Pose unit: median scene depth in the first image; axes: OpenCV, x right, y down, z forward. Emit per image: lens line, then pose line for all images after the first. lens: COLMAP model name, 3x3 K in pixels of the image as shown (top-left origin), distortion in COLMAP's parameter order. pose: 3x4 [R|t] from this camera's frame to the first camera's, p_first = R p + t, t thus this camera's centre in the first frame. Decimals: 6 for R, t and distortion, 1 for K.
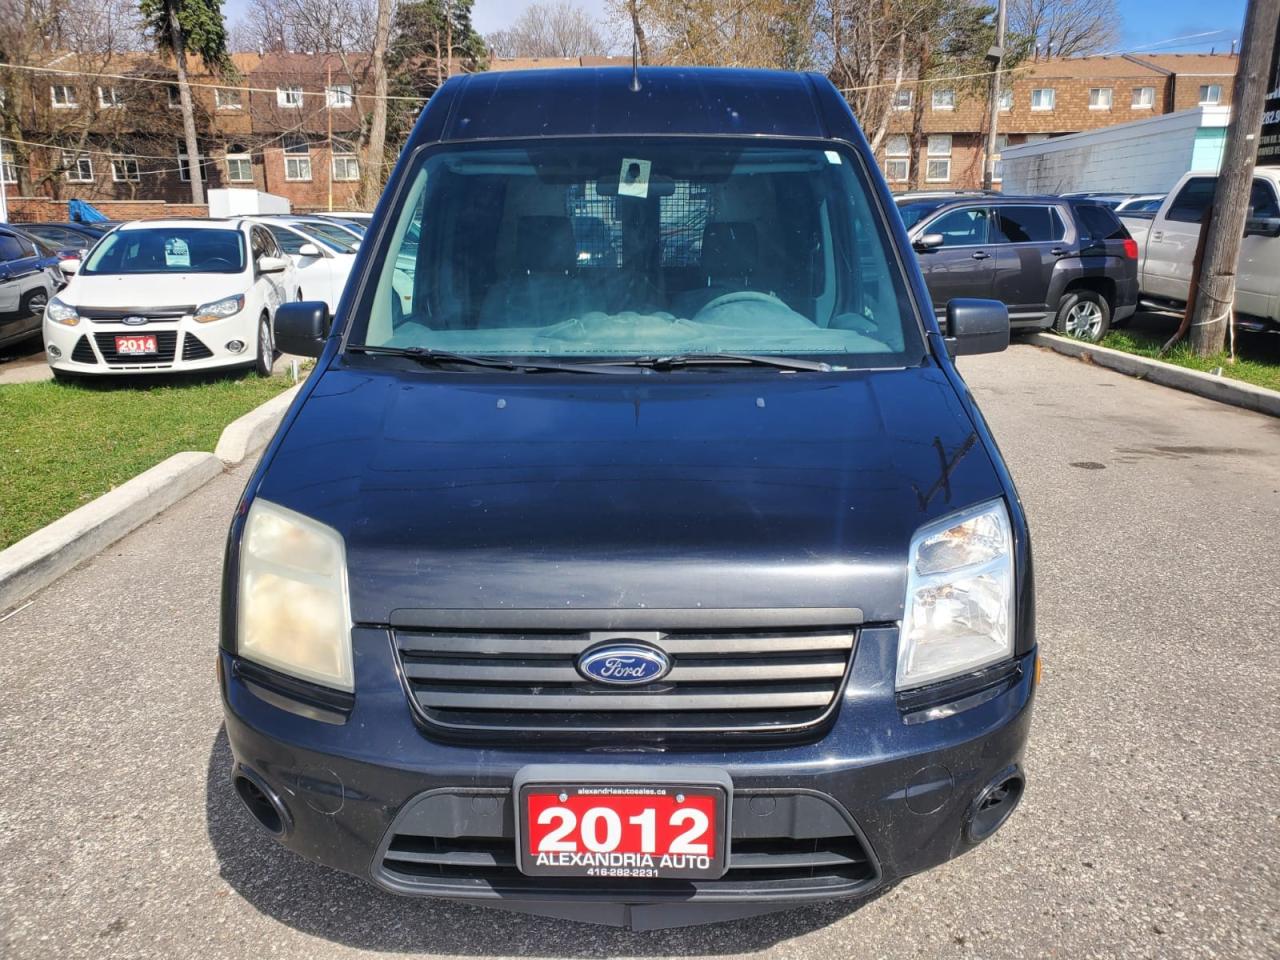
lens RADIAL K [[993.7, 0, 640.0], [0, 993.7, 480.0], [0, 0, 1]] dist [0.032010, -0.001424]
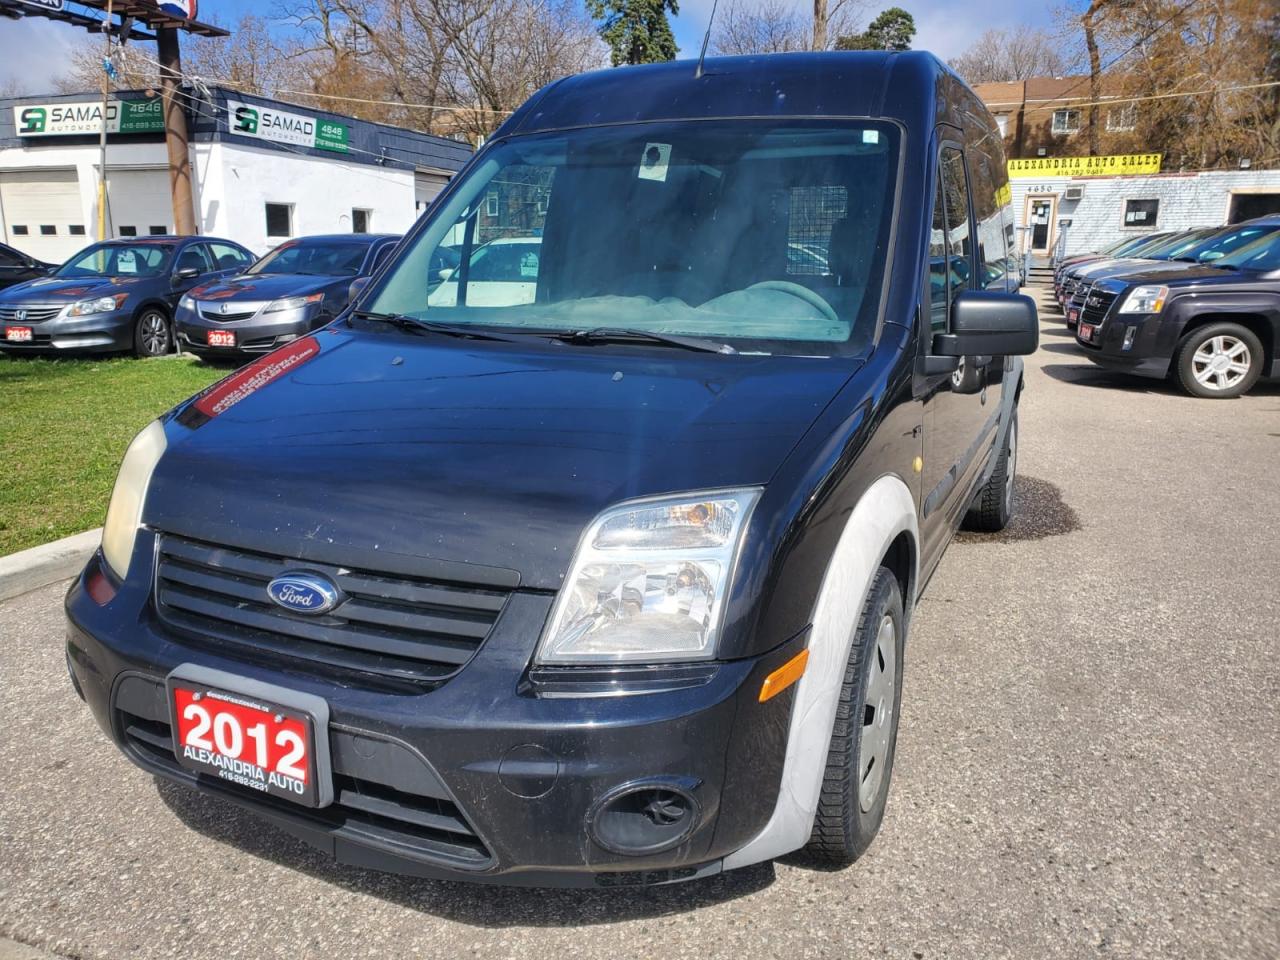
lens RADIAL K [[998.5, 0, 631.1], [0, 998.5, 479.7], [0, 0, 1]] dist [0.004108, 0.016285]
pose [[0.910271, 0.104967, -0.400486, 0.746425], [-0.116905, 0.993128, -0.005417, 0.035218], [0.397166, 0.051750, 0.916287, 0.177992]]
